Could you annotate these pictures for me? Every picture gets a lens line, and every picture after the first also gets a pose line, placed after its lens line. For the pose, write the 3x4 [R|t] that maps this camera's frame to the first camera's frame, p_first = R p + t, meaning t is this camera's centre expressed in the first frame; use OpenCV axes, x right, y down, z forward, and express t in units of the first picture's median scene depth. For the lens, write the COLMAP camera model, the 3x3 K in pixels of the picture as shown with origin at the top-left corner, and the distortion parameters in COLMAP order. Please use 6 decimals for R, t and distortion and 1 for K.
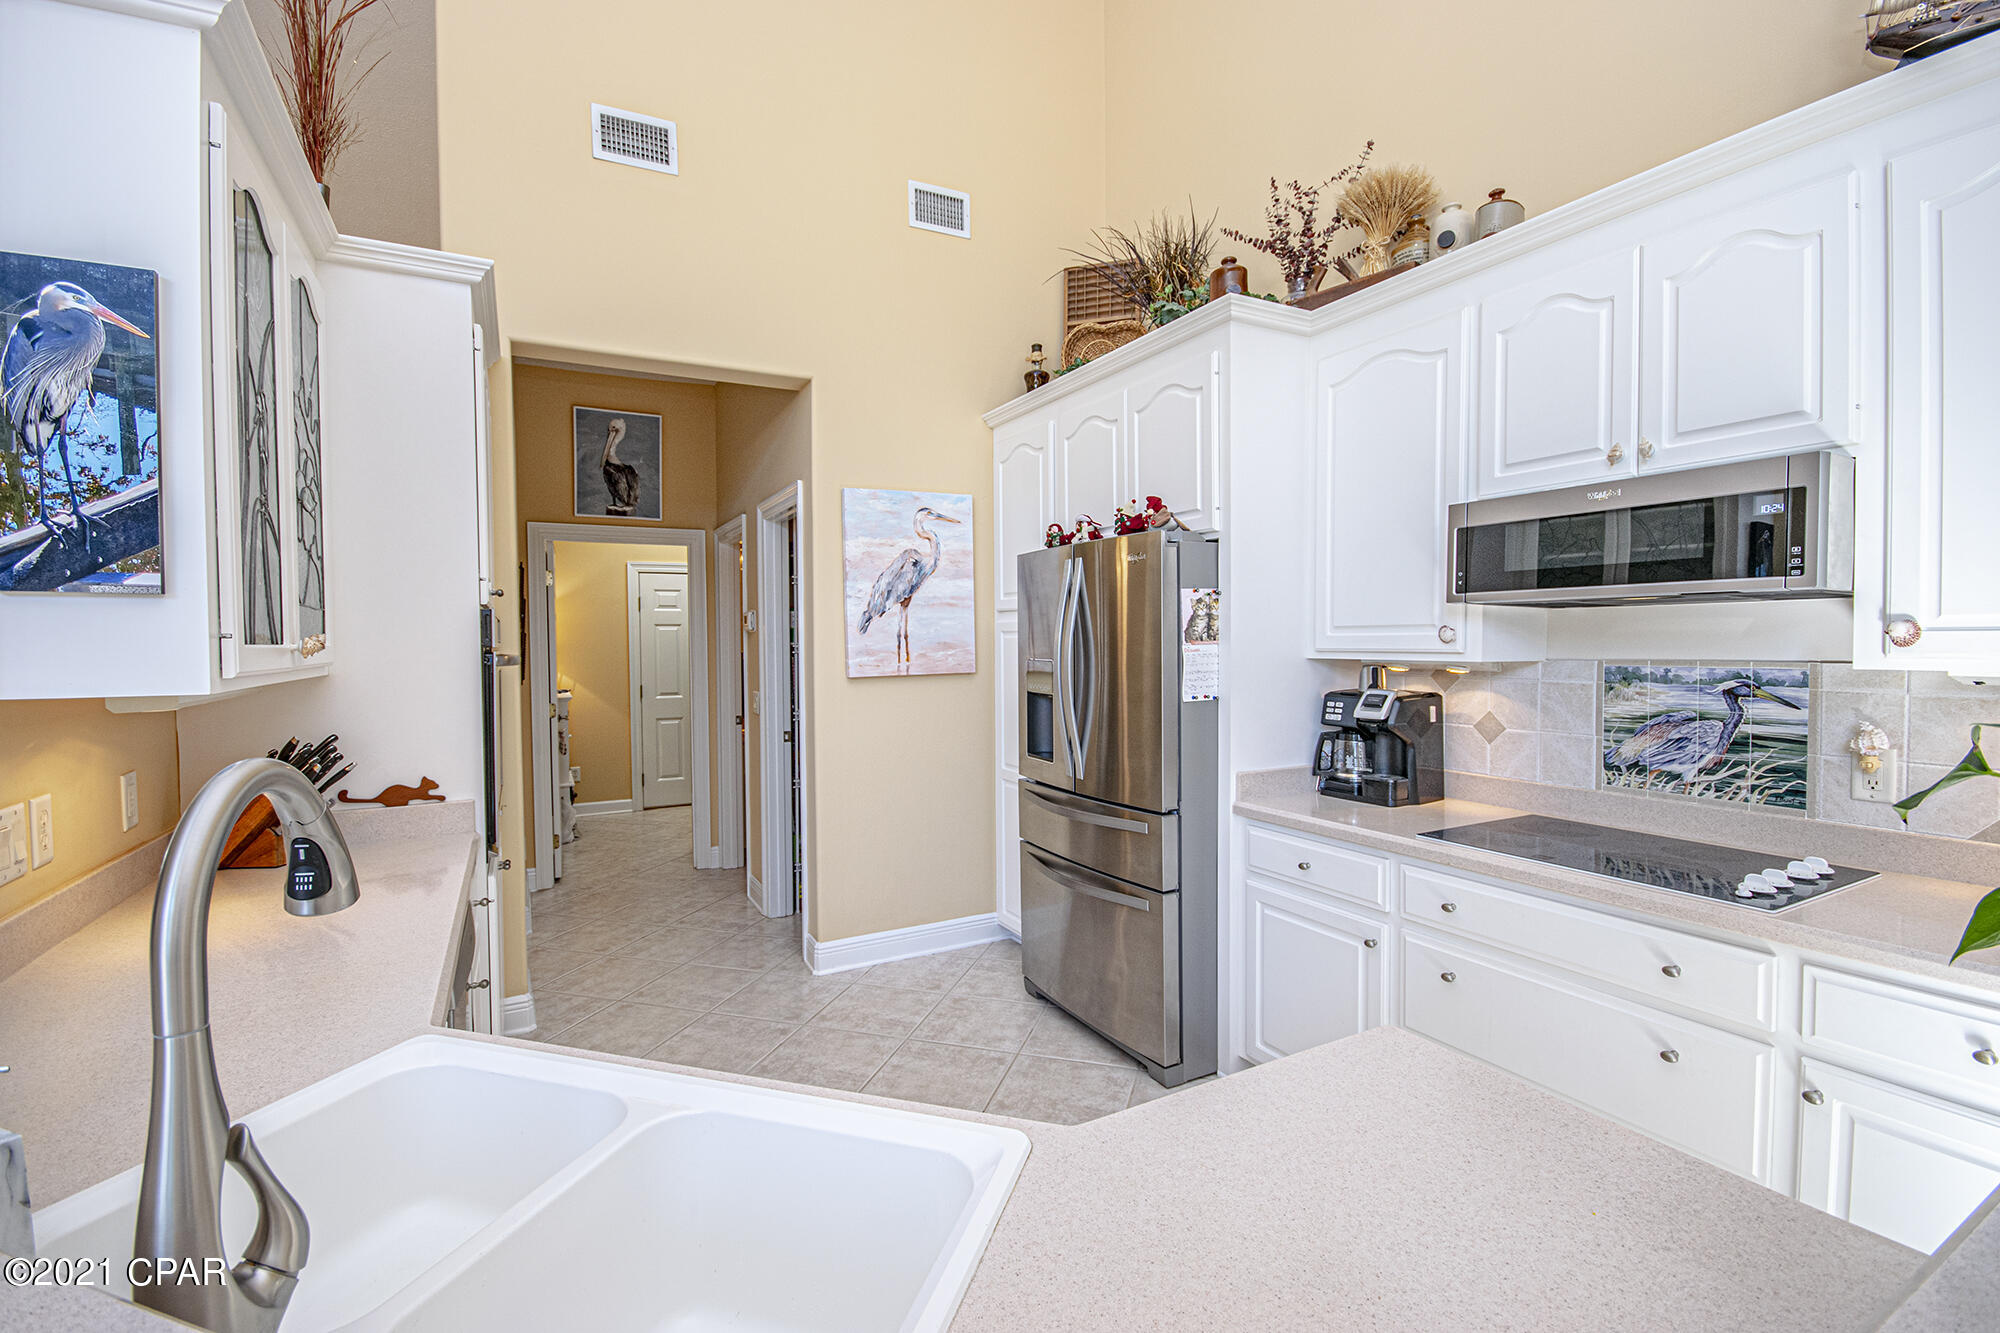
lens RADIAL K [[886.4, 0, 994.1], [0, 886.4, 665.5], [0, 0, 1]] dist [0.004079, -0.007989]
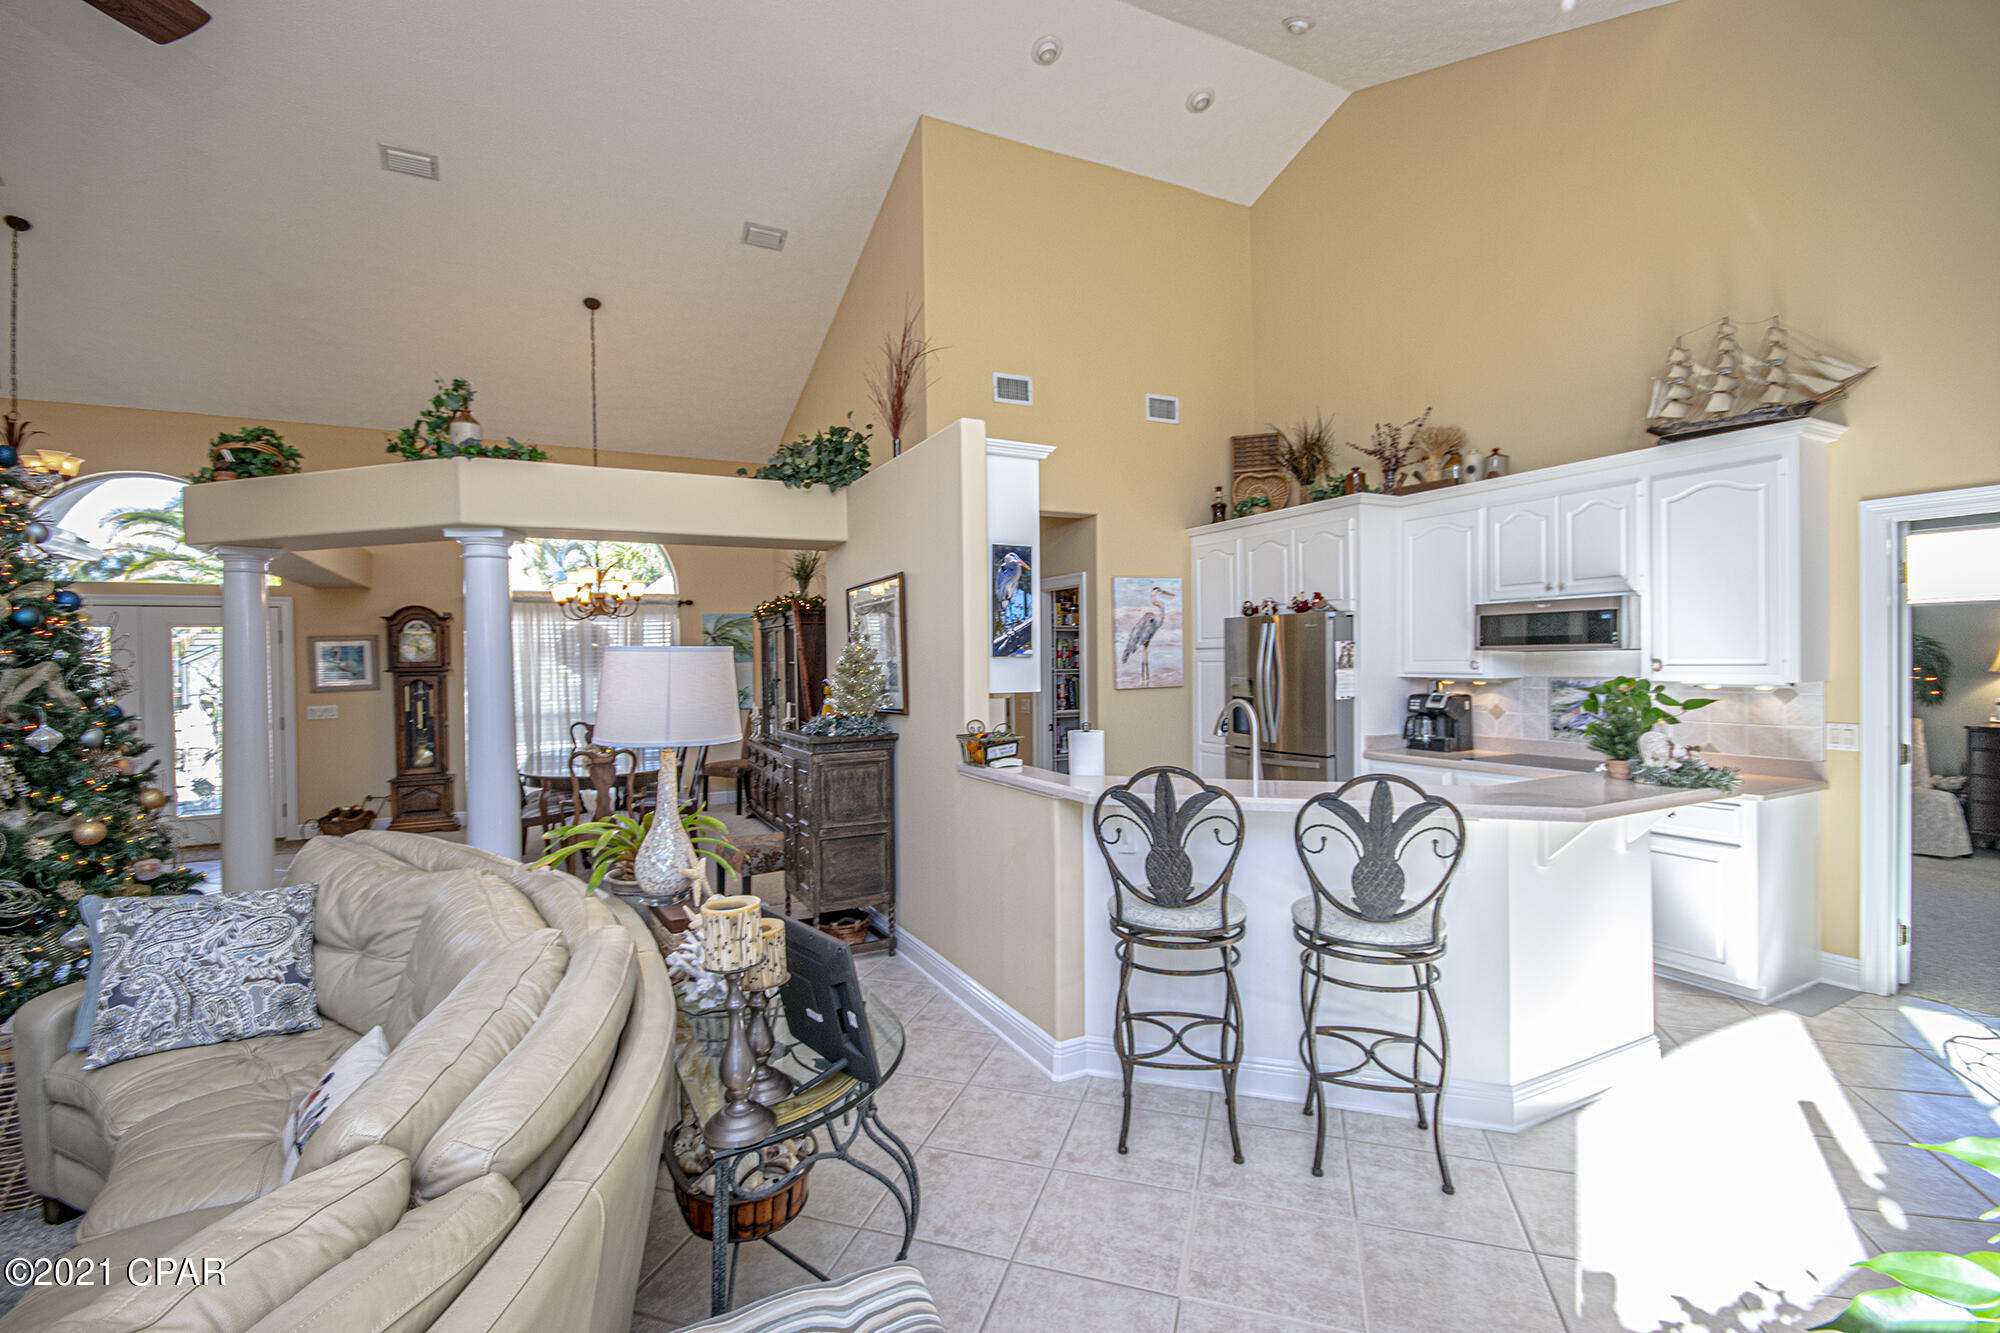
lens RADIAL K [[886.4, 0, 997.7], [0, 886.4, 663.3], [0, 0, 1]] dist [0.004079, -0.007989]
pose [[0.999921, -0.004277, -0.011850, -0.501601], [0.004004, 0.999728, -0.022998, 0.003385], [0.011945, 0.022948, 0.999665, -0.939647]]
